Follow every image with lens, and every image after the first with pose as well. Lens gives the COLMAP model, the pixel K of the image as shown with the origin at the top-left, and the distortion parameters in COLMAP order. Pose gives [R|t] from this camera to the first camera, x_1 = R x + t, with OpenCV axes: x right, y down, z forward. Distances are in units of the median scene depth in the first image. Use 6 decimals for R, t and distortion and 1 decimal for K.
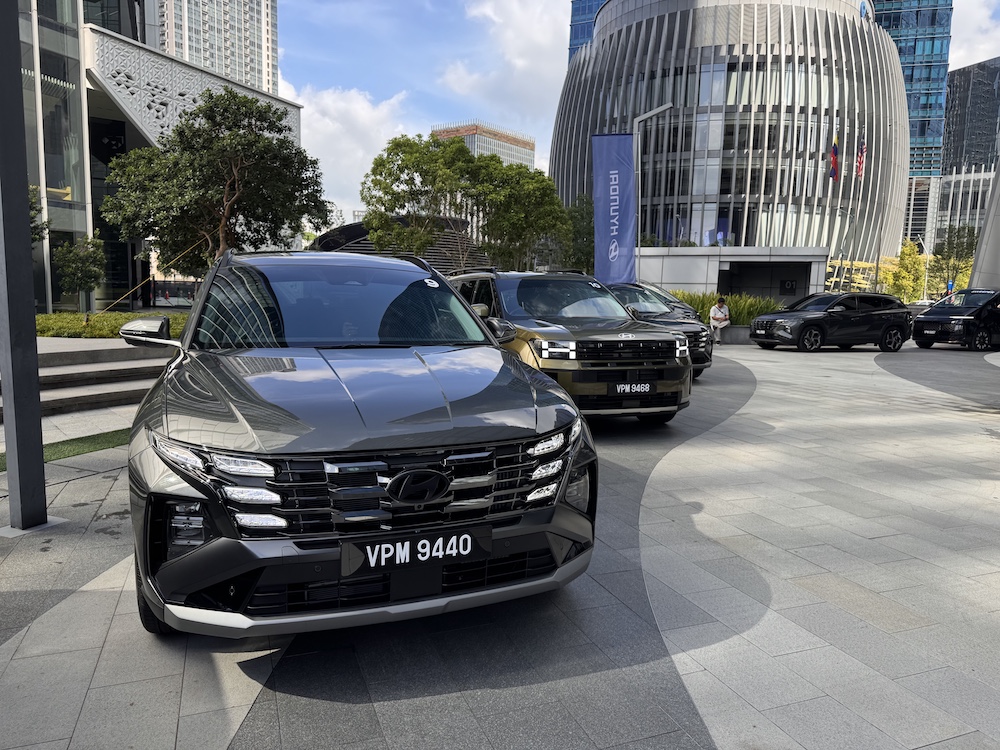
lens RADIAL K [[699.4, 0, 501.9], [0, 699.4, 380.7], [0, 0, 1]] dist [0.056140, -0.065972]
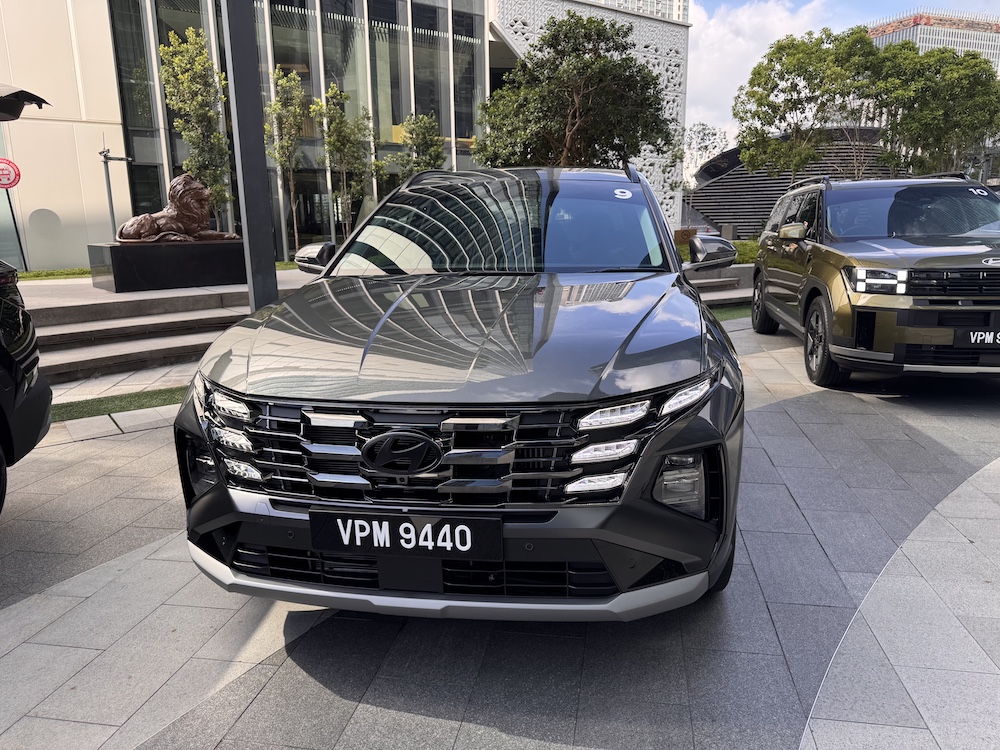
lens RADIAL K [[712.4, 0, 500.3], [0, 712.4, 369.4], [0, 0, 1]] dist [0.007090, -0.005606]
pose [[0.859299, 0.069854, -0.506681, 0.322837], [-0.030339, 0.995847, 0.085840, -0.009161], [0.510573, -0.058390, 0.857850, 0.352891]]
